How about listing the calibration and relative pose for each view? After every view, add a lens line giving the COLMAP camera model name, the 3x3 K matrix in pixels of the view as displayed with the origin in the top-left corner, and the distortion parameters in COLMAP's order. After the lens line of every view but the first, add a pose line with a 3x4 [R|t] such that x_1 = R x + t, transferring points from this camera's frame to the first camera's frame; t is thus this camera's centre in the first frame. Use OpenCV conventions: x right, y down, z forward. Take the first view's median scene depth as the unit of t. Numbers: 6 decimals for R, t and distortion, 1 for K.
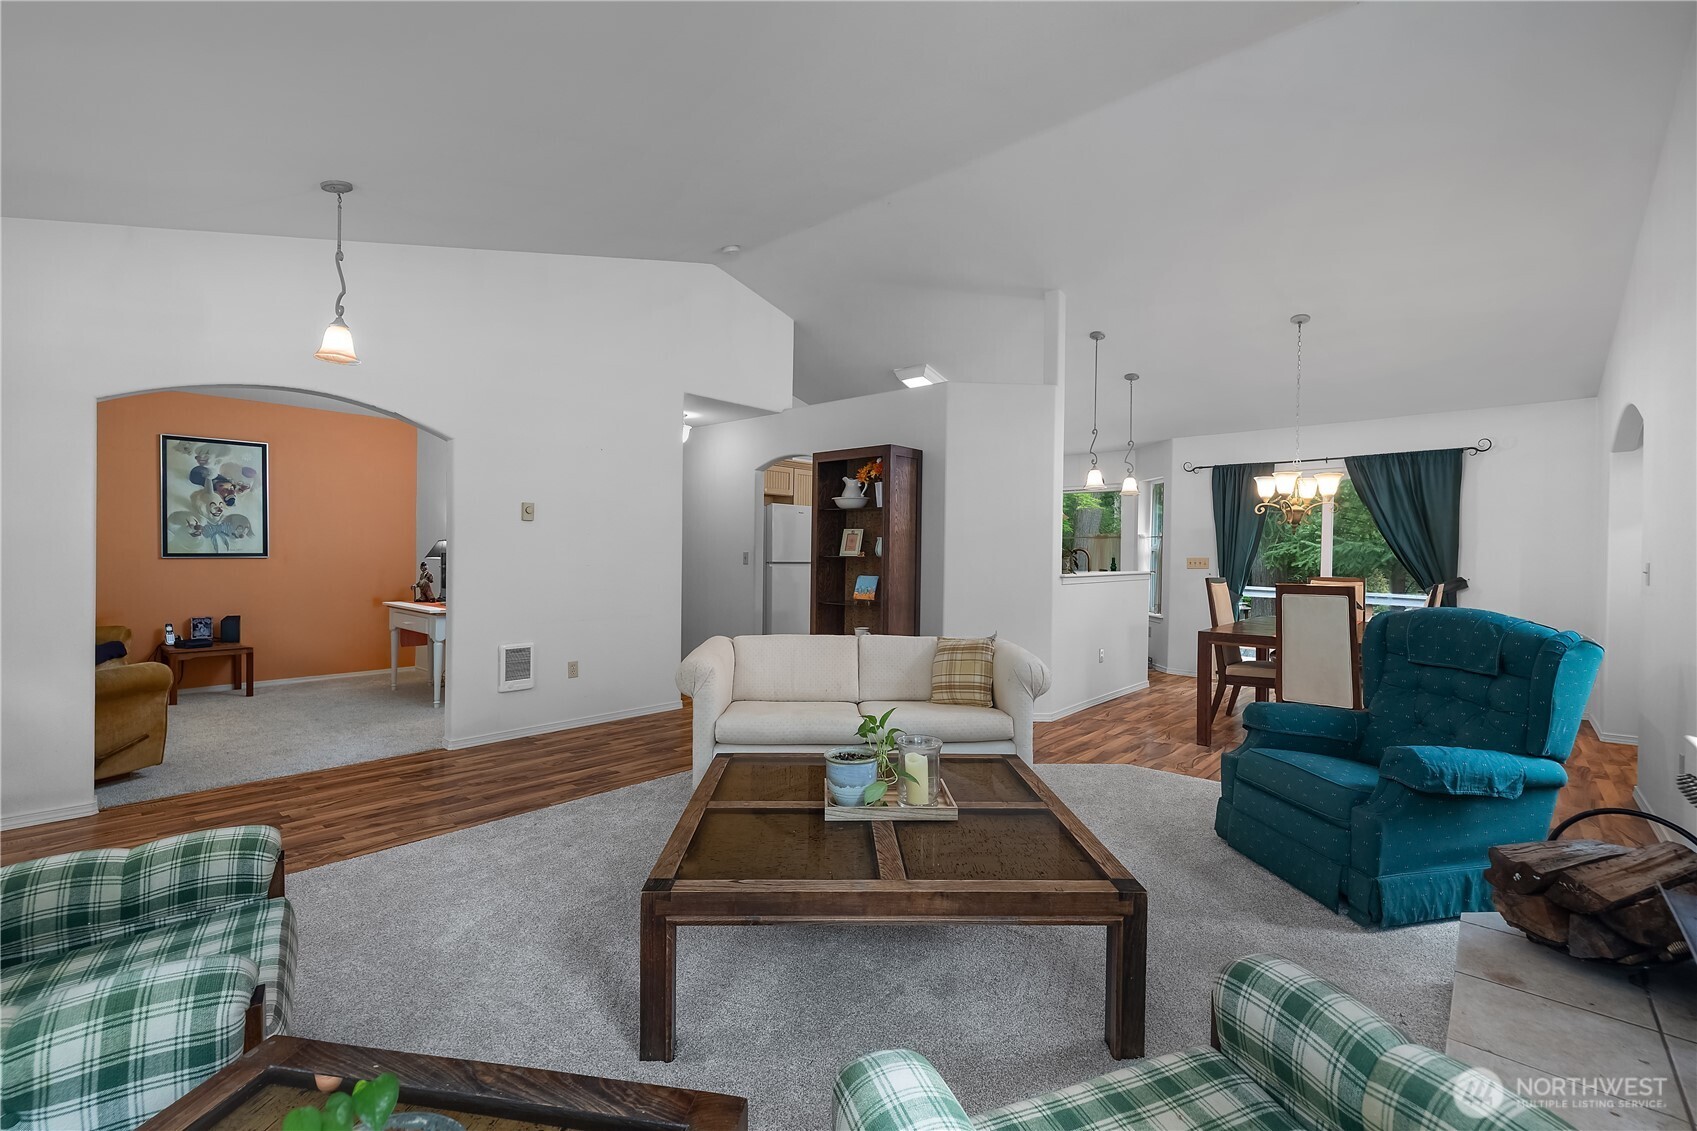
lens RADIAL K [[728.3, 0, 849.5], [0, 728.3, 567.3], [0, 0, 1]] dist [0.000838, 0.000409]
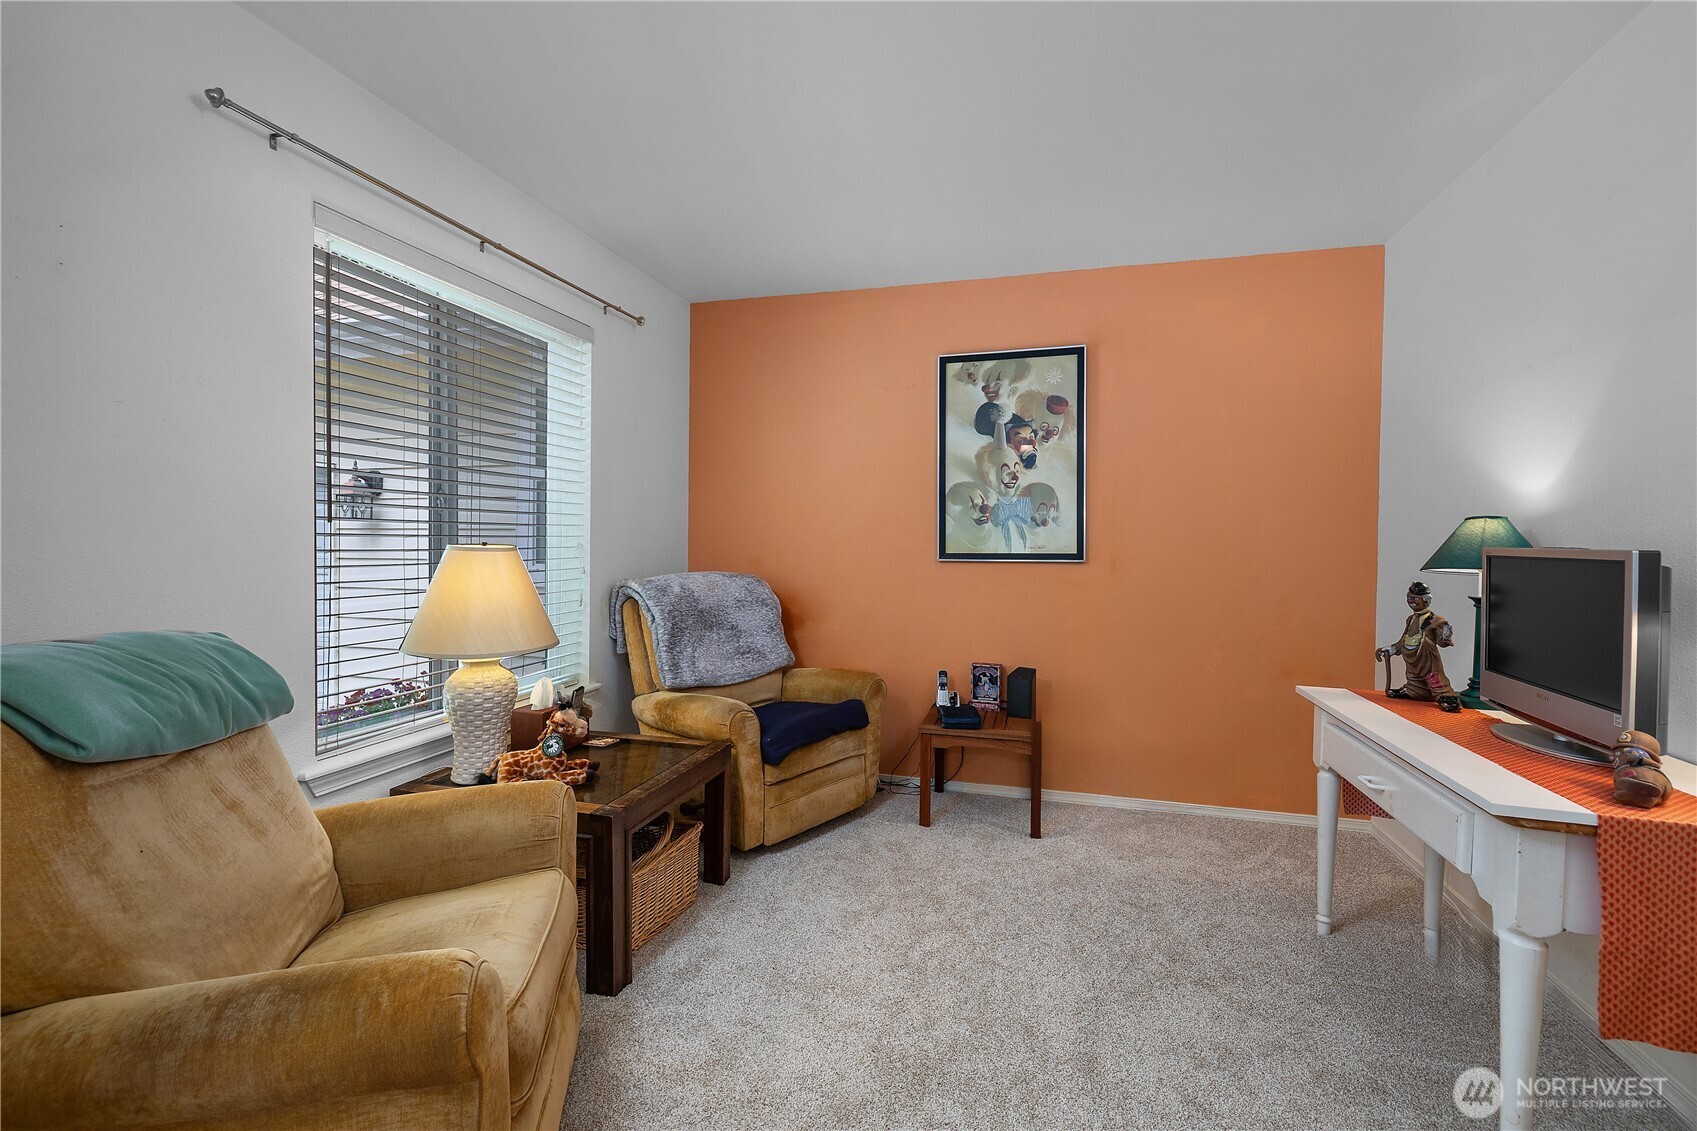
lens RADIAL K [[728.3, 0, 847.2], [0, 728.3, 552.7], [0, 0, 1]] dist [0.000838, 0.000409]
pose [[0.429205, 0.005431, -0.903191, -0.406025], [-0.019360, 0.999808, -0.003188, -0.015366], [0.903000, 0.018854, 0.429227, 0.635767]]
